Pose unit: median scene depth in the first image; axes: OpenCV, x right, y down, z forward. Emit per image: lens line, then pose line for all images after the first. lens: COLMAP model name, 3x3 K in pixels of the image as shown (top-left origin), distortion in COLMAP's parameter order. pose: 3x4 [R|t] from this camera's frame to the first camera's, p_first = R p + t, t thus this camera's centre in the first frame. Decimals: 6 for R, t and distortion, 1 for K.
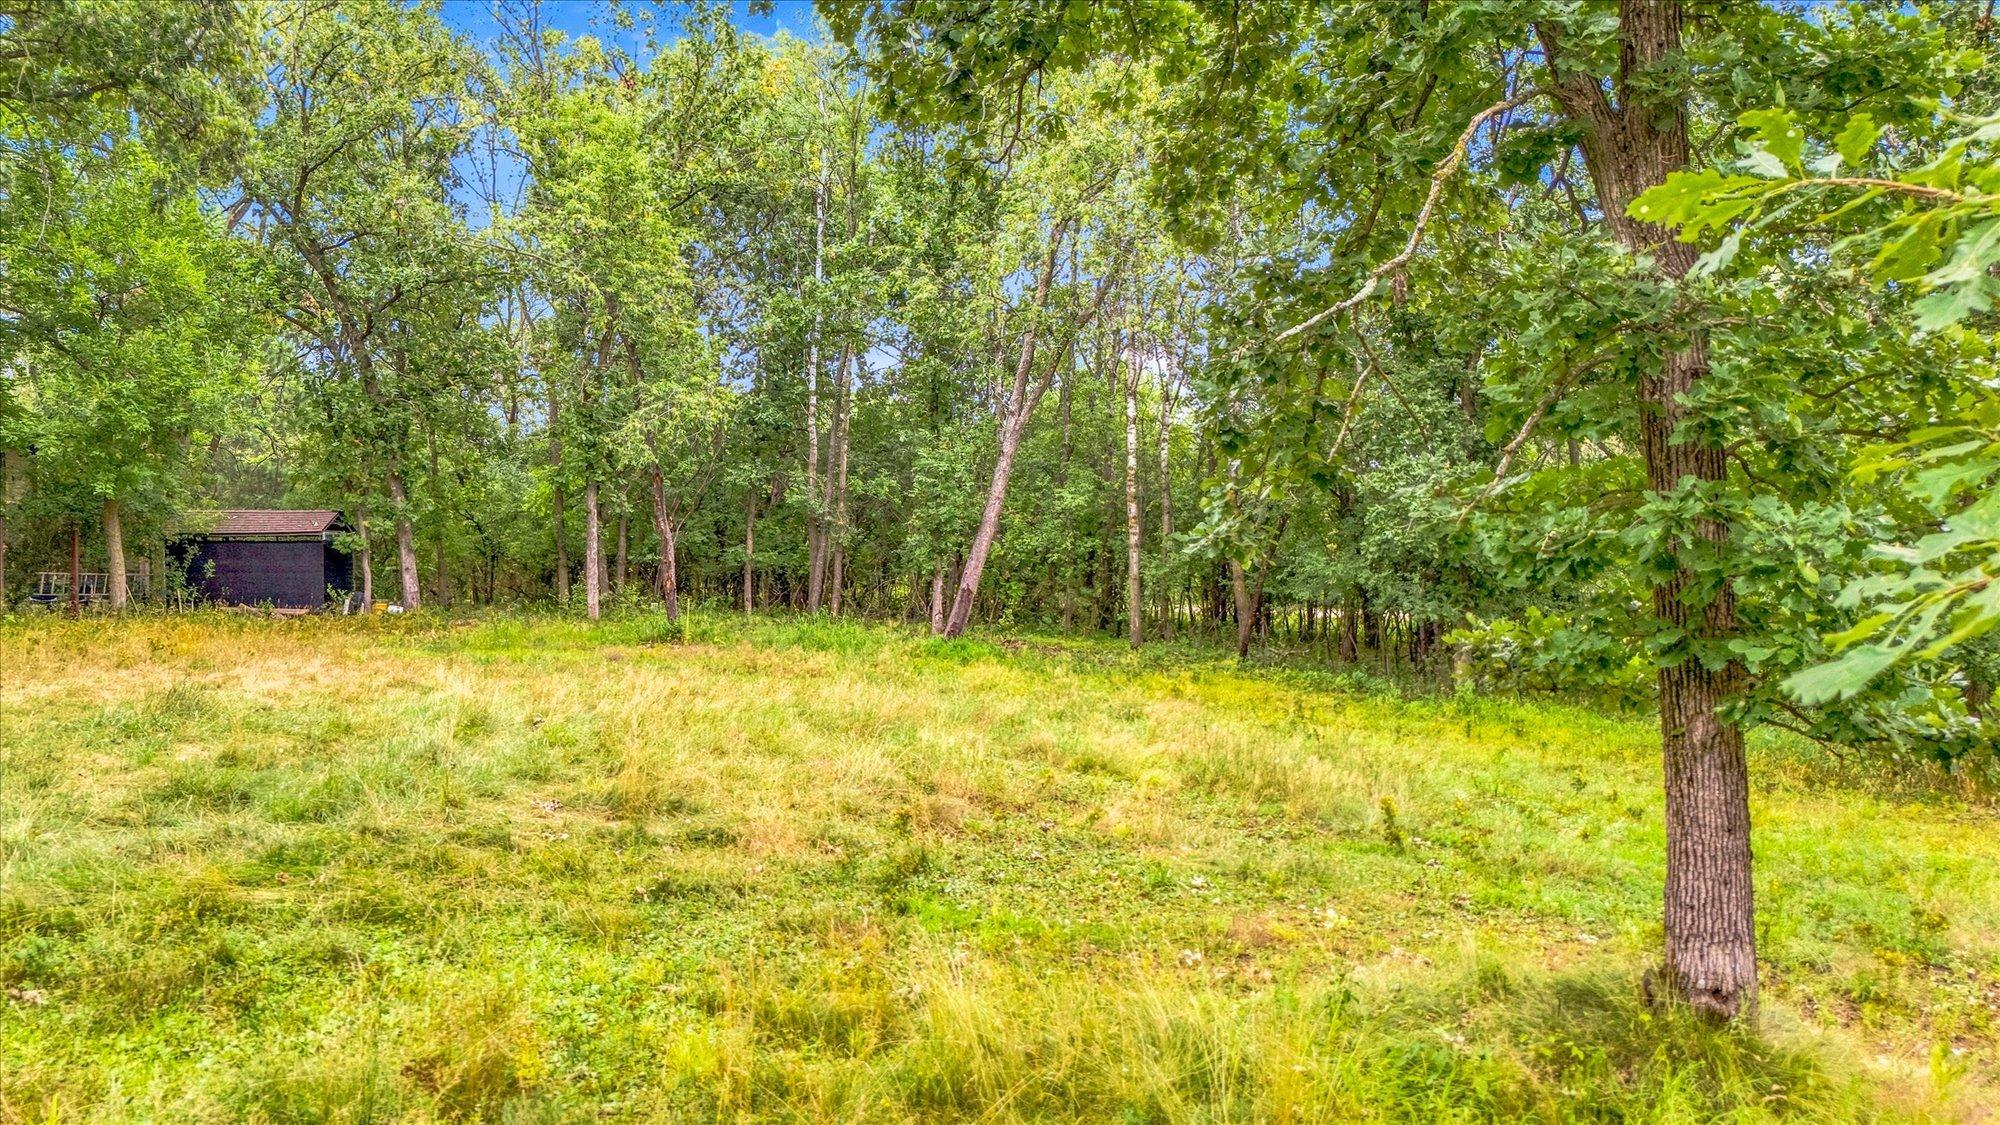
lens RADIAL K [[1512.0, 0, 1000.0], [0, 1512.0, 562.5], [0, 0, 1]] dist [0.081691, -0.085933]
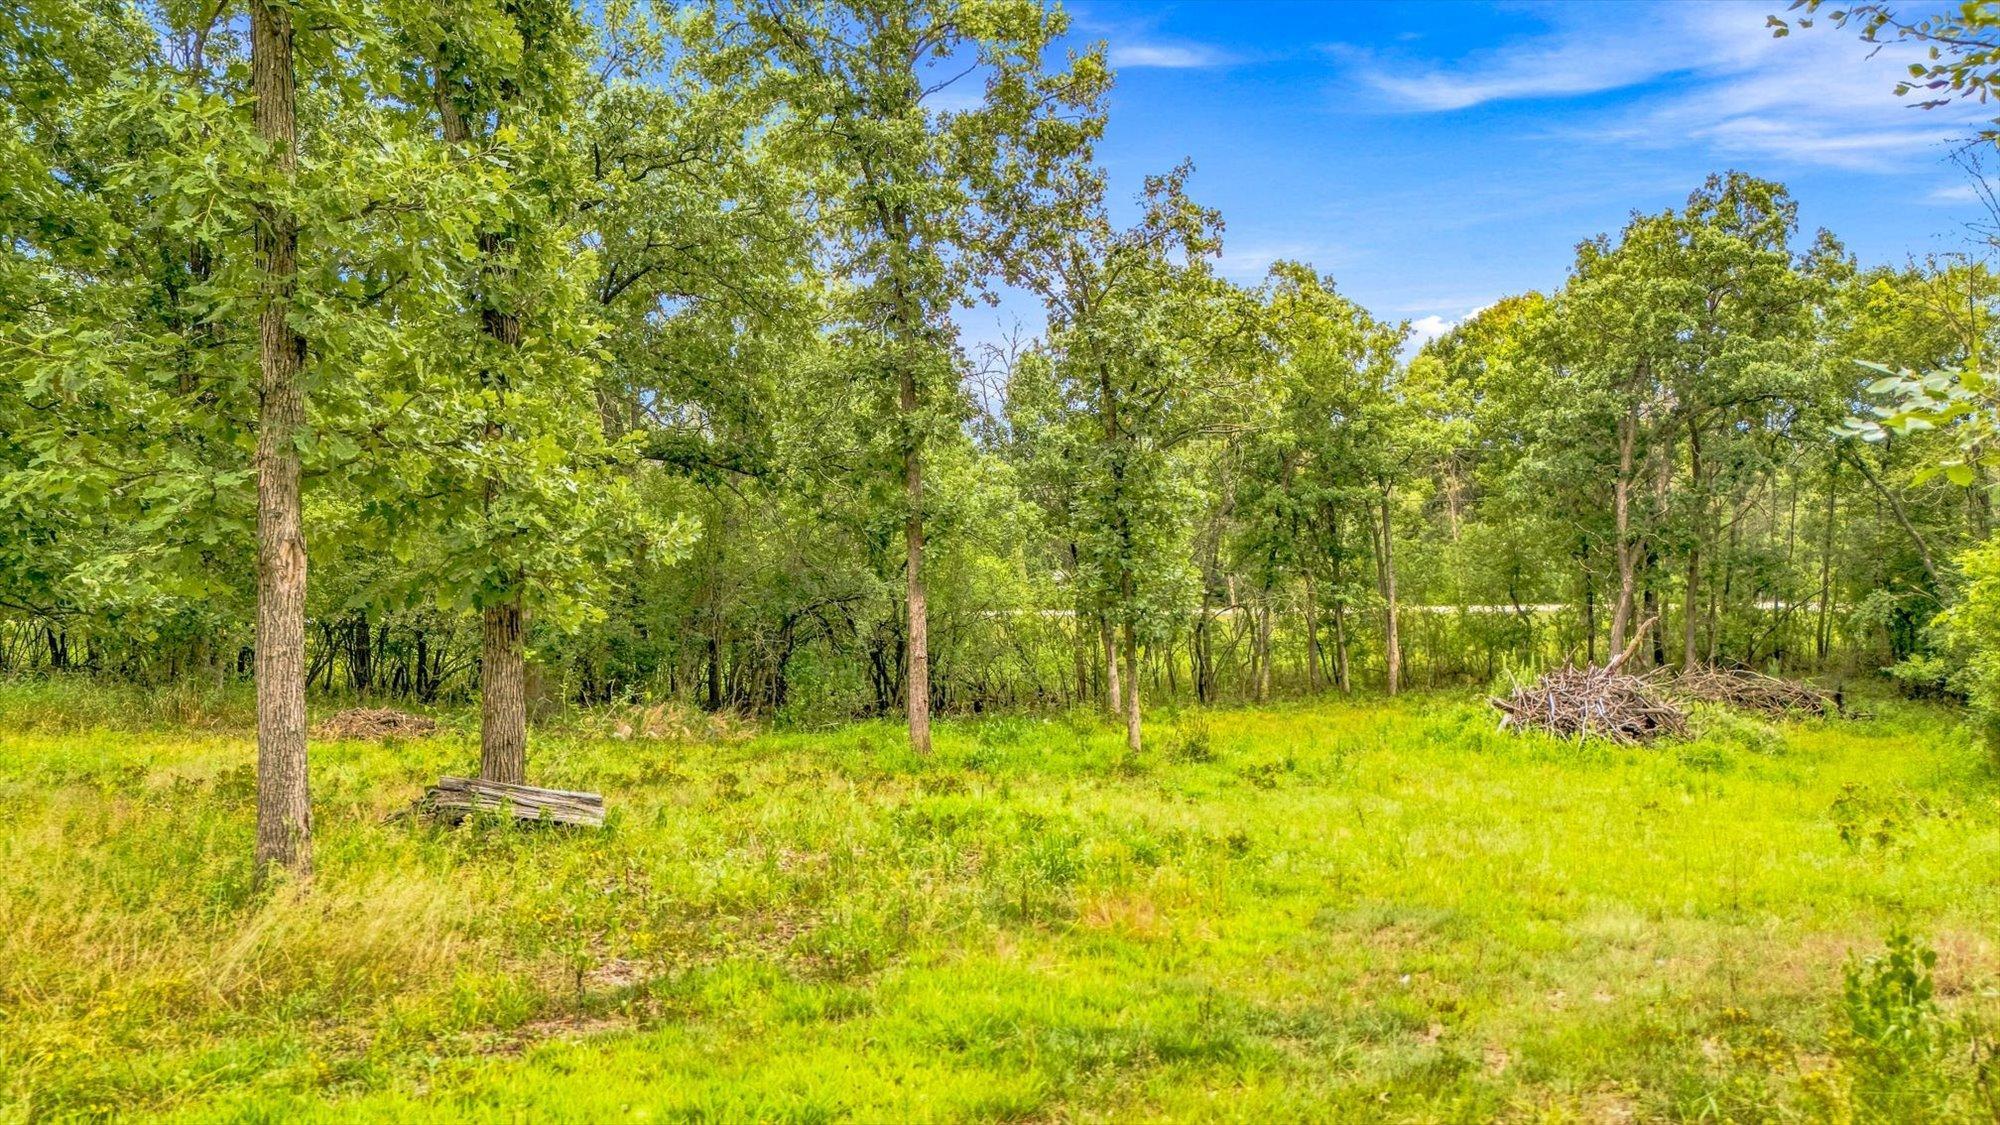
lens RADIAL K [[1512.0, 0, 1000.0], [0, 1512.0, 562.5], [0, 0, 1]] dist [0.081691, -0.085933]
pose [[0.521588, 0.007339, 0.853166, -0.386379], [-0.002879, 0.999972, -0.006842, 0.075167], [-0.853192, 0.001112, 0.521595, -0.845231]]
